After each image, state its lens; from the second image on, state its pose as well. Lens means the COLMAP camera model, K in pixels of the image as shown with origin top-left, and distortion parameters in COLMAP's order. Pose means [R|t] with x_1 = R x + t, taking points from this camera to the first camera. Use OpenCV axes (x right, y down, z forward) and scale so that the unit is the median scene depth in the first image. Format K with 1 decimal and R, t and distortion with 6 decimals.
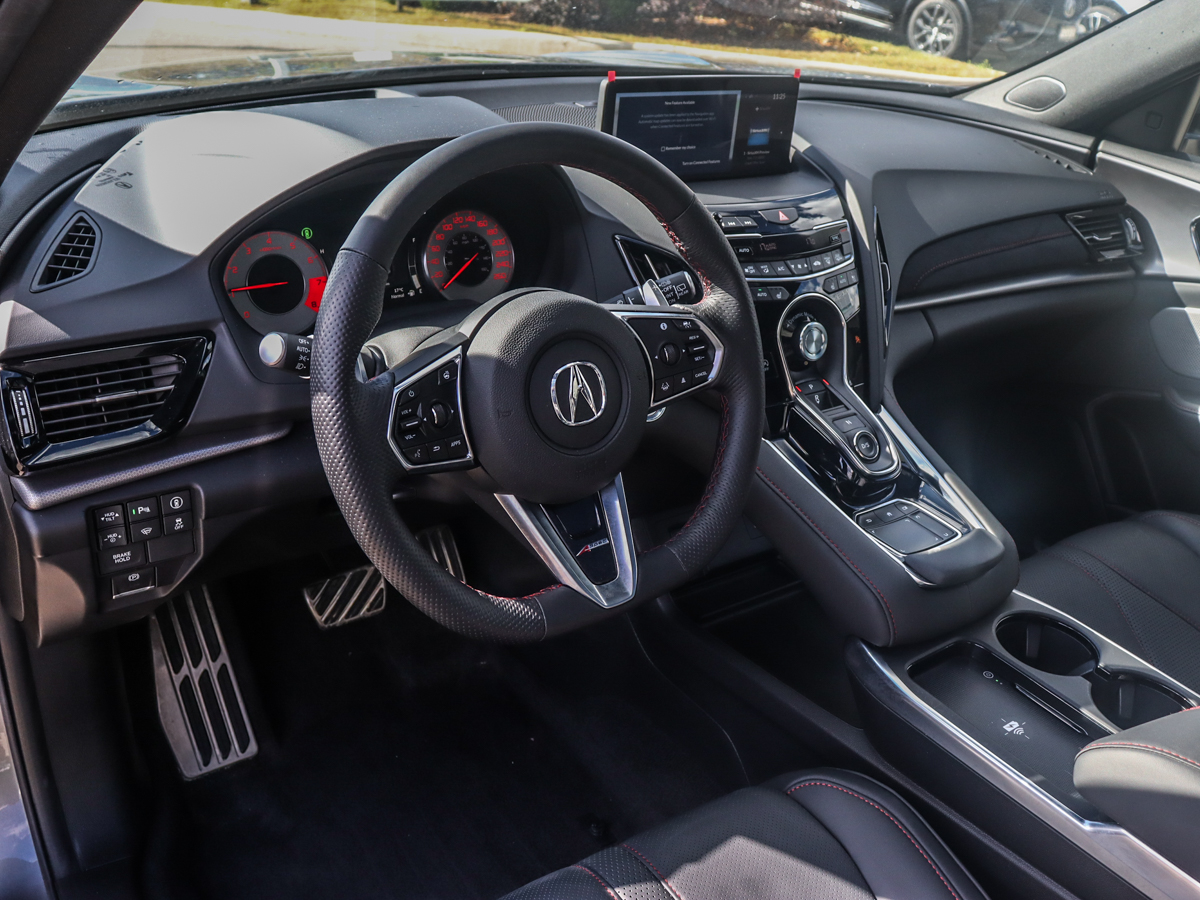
lens RADIAL K [[1113.2, 0, 600.0], [0, 1113.2, 450.0], [0, 0, 1]] dist [-0.139014, 0.012754]
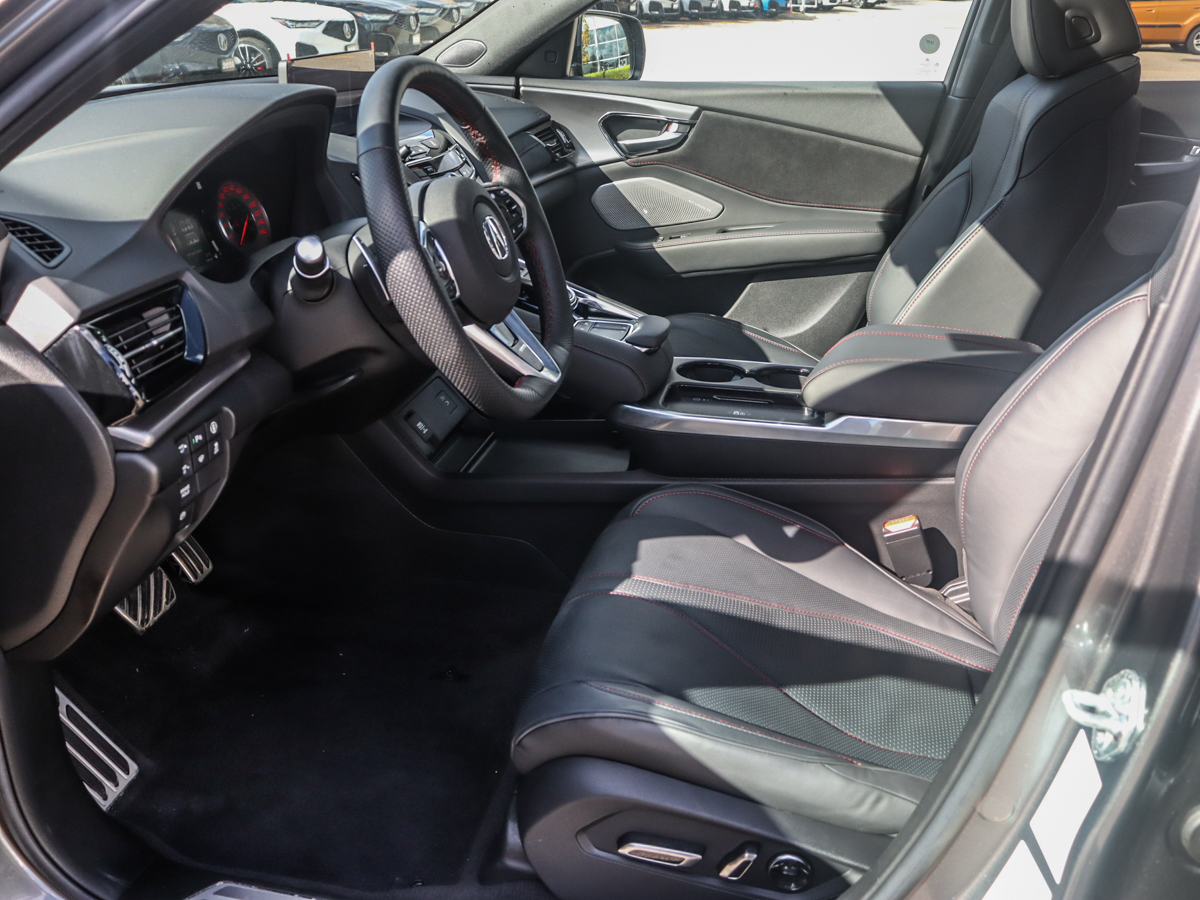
lens RADIAL K [[1113.2, 0, 600.0], [0, 1113.2, 450.0], [0, 0, 1]] dist [-0.139014, 0.012754]
pose [[0.722826, -0.331706, 0.606212, -0.509744], [0.358893, 0.929869, 0.080872, 0.078072], [-0.590523, 0.159109, 0.791180, -0.078913]]
